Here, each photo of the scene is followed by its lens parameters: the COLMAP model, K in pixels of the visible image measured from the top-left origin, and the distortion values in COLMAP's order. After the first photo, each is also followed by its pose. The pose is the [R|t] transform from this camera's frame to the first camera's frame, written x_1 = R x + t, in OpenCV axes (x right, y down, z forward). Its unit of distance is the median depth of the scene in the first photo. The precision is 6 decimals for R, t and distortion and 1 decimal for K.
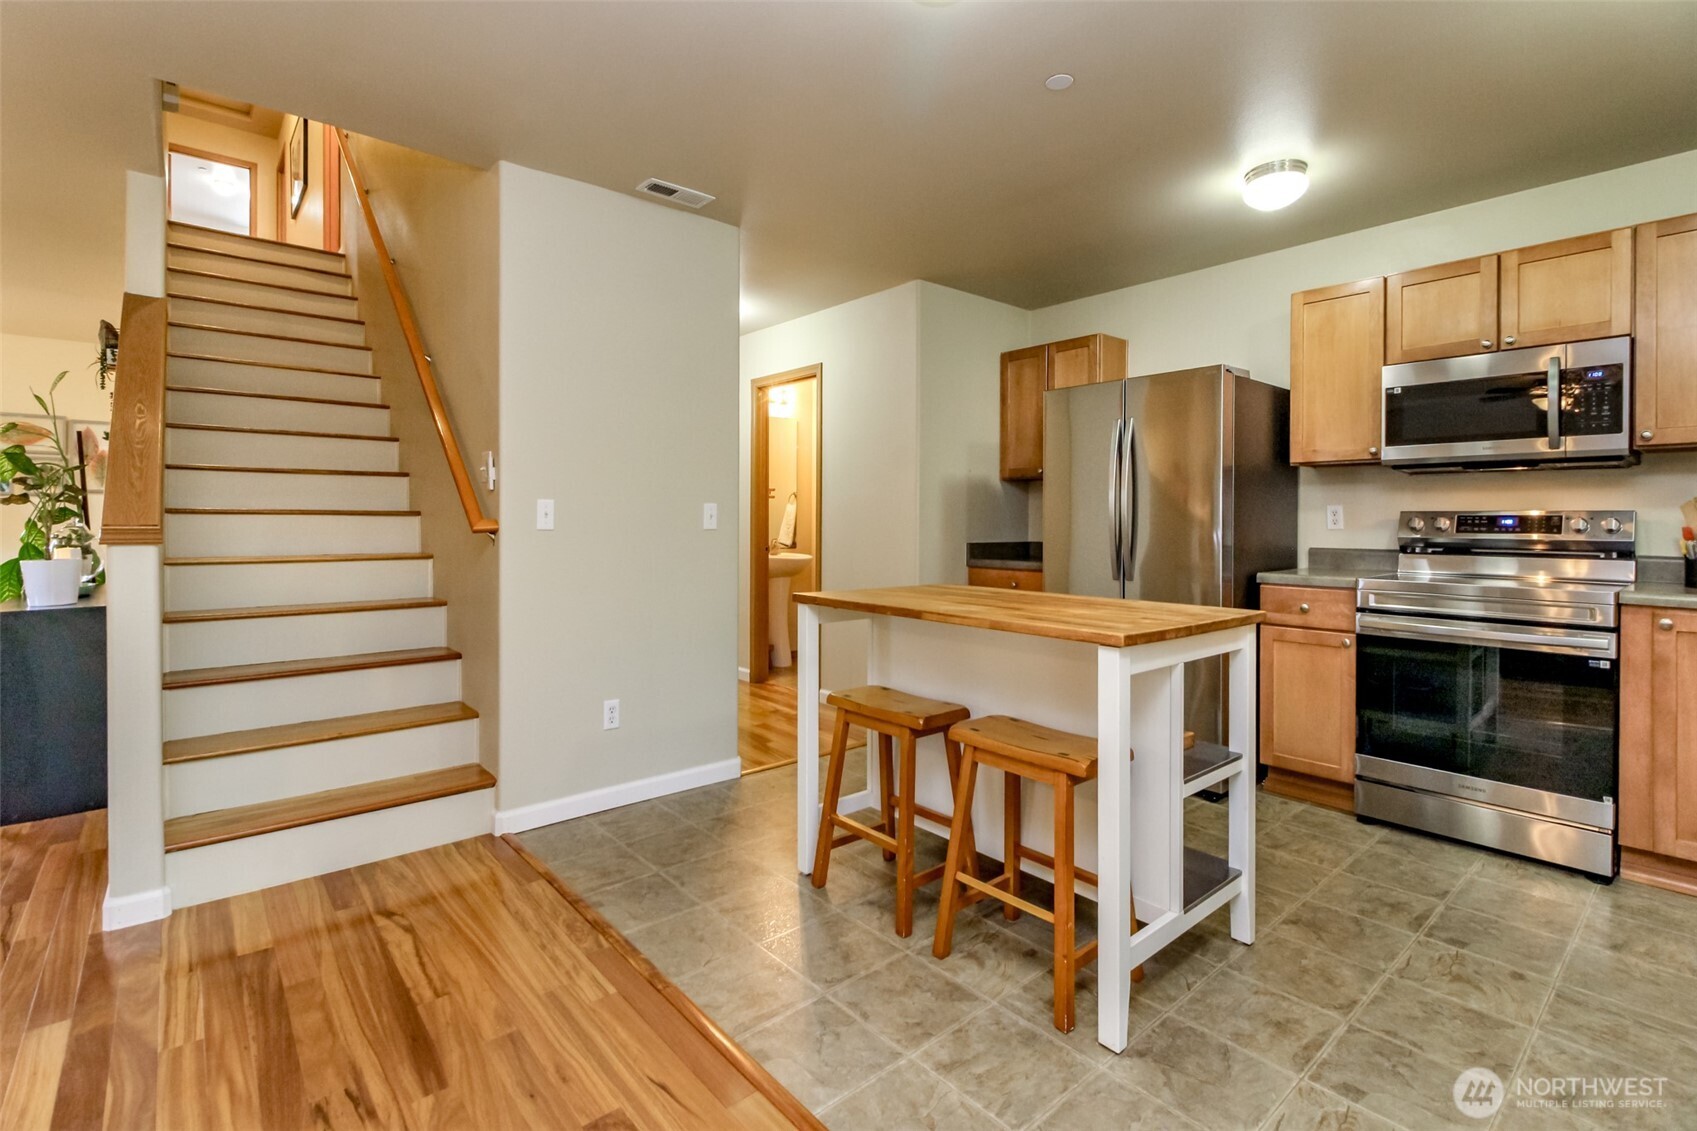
lens RADIAL K [[783.5, 0, 862.1], [0, 783.5, 530.8], [0, 0, 1]] dist [0.000273, 0.000015]
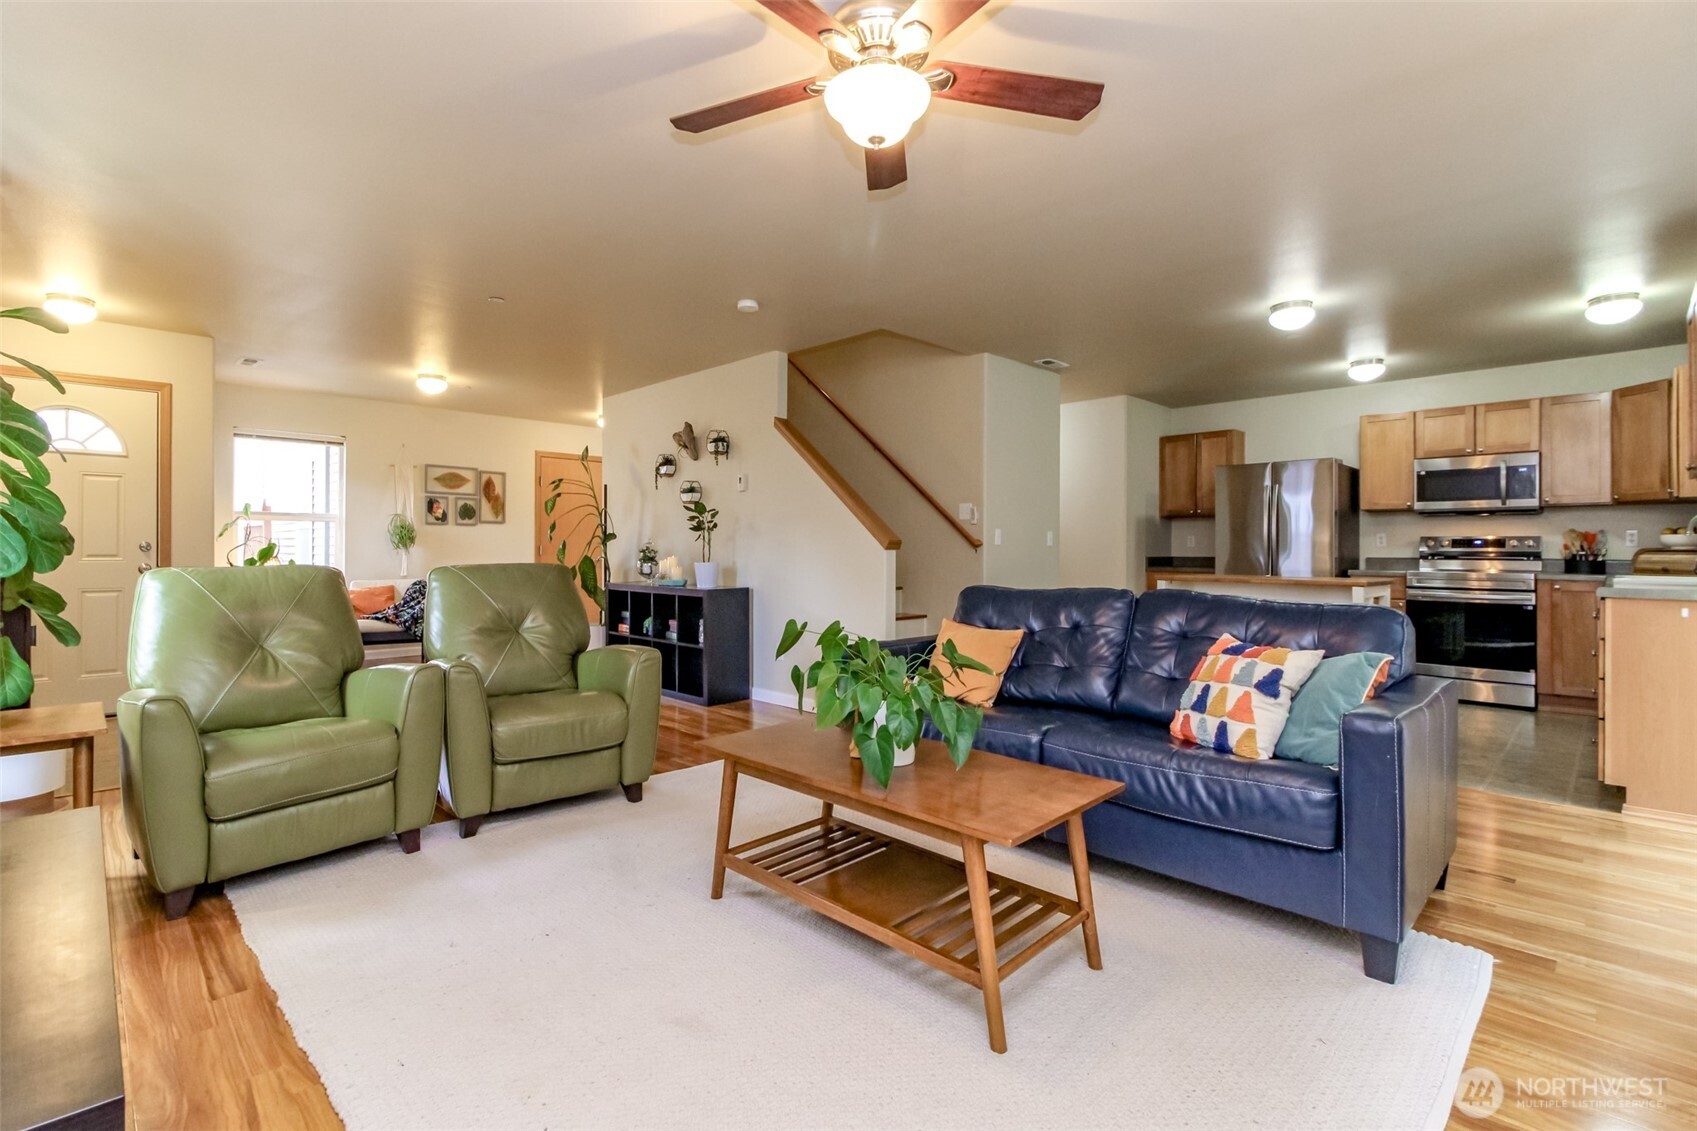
lens RADIAL K [[783.5, 0, 845.4], [0, 783.5, 549.5], [0, 0, 1]] dist [0.000273, 0.000015]
pose [[0.997547, 0.000247, 0.069999, -0.874431], [0.000503, 0.999943, -0.010695, 0.027711], [-0.069998, 0.010704, 0.997490, -0.822201]]
